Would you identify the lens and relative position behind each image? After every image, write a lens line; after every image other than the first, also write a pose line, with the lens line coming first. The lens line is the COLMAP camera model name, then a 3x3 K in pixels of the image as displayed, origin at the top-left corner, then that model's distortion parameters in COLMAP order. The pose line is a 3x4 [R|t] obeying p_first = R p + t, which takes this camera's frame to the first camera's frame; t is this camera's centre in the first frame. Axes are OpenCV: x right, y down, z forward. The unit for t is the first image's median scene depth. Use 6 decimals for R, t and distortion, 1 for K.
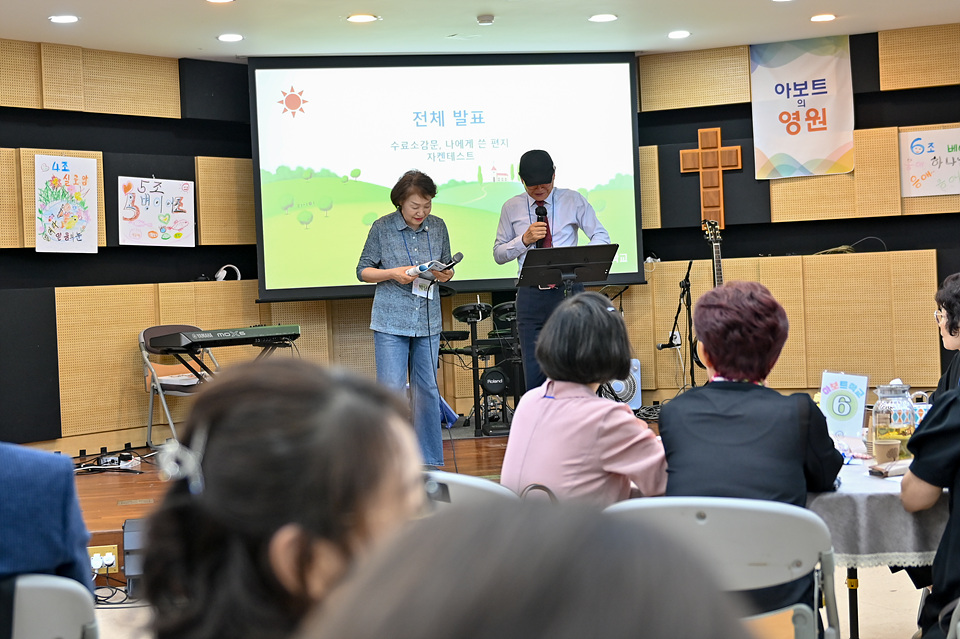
lens RADIAL K [[1494.0, 0, 474.4], [0, 1494.0, 311.6], [0, 0, 1]] dist [-0.003615, 0.000000]
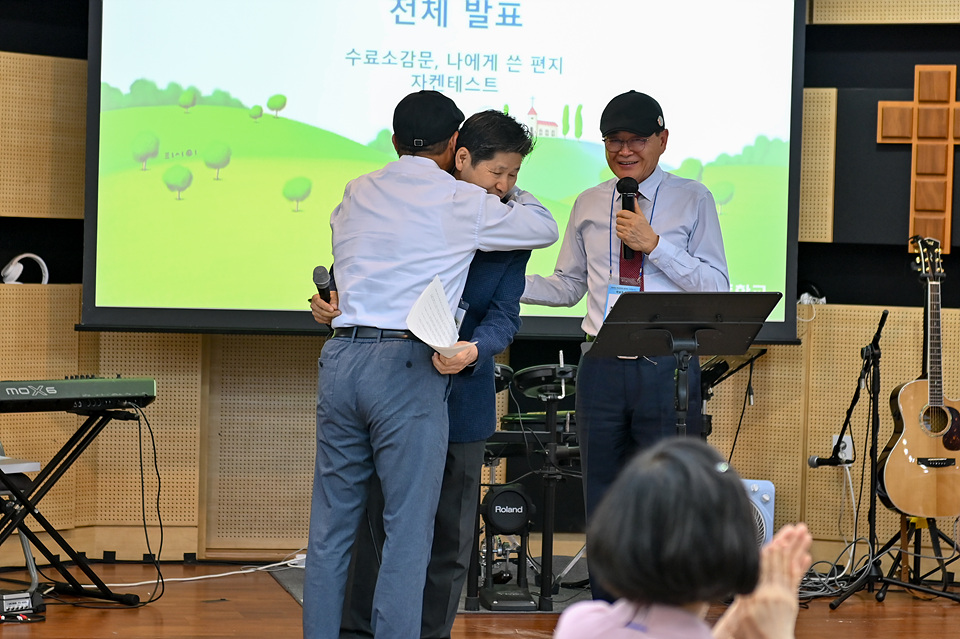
lens RADIAL K [[2841.6, 0, 471.0], [0, 2841.6, 342.4], [0, 0, 1]] dist [0.051699, 0.000000]
pose [[0.997271, 0.072595, 0.013472, -0.017230], [-0.072734, 0.997300, 0.010133, -0.021913], [-0.012700, -0.011085, 0.999858, -0.026490]]
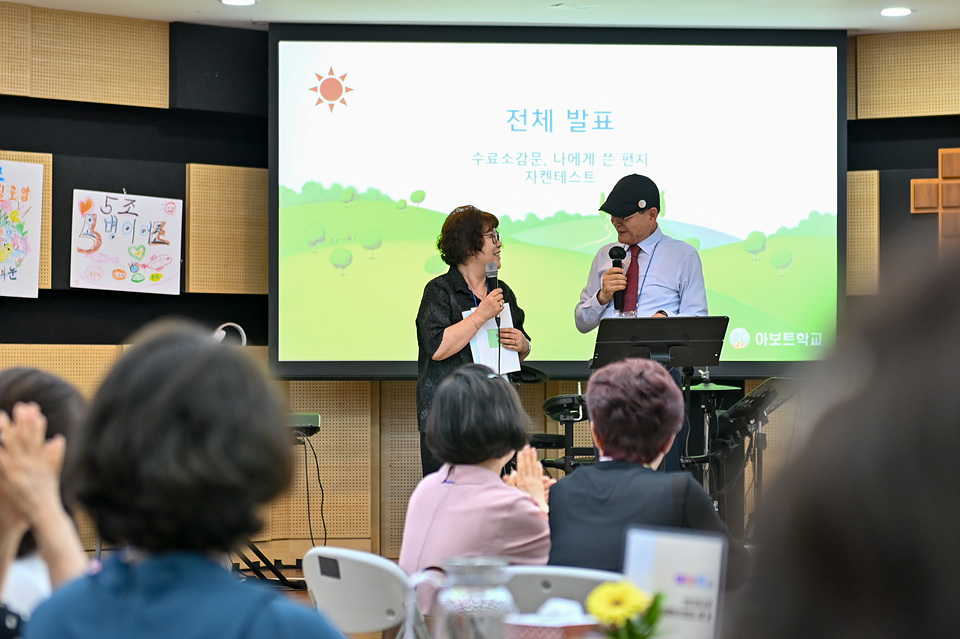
lens RADIAL K [[2841.6, 0, 481.9], [0, 2841.6, 321.0], [0, 0, 1]] dist [0.051699, 0.000000]
pose [[0.993082, 0.043403, -0.109103, 0.093285], [-0.047472, 0.998260, -0.034971, 0.007931], [0.107395, 0.039908, 0.993415, -0.281900]]
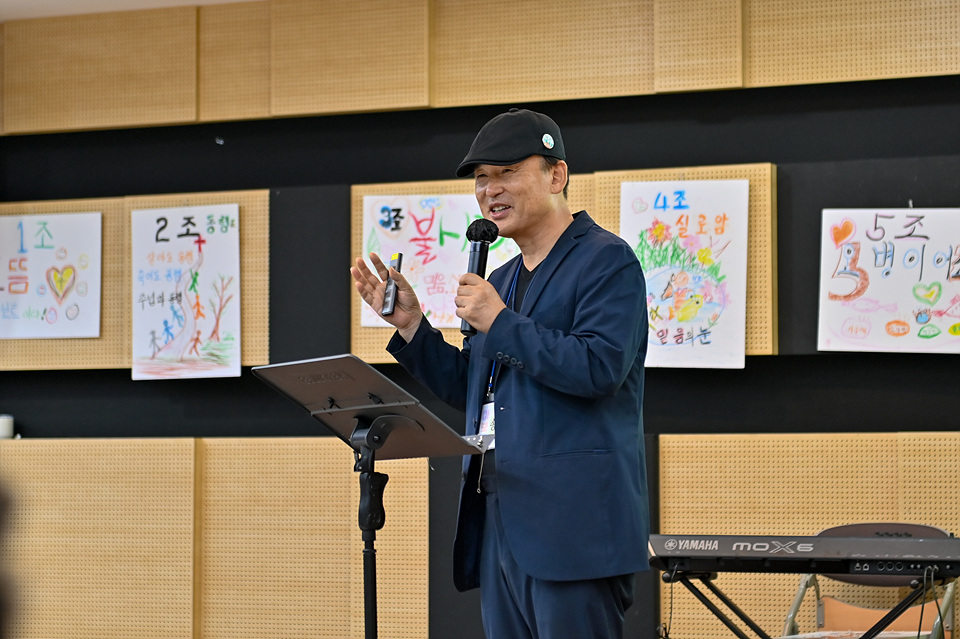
lens RADIAL K [[2841.6, 0, 462.3], [0, 2841.6, 307.2], [0, 0, 1]] dist [0.051699, 0.000000]
pose [[0.236629, -0.014970, -0.971485, 0.594614], [-0.030982, 0.999257, -0.022944, -0.031876], [0.971106, 0.035528, 0.235989, 0.627981]]
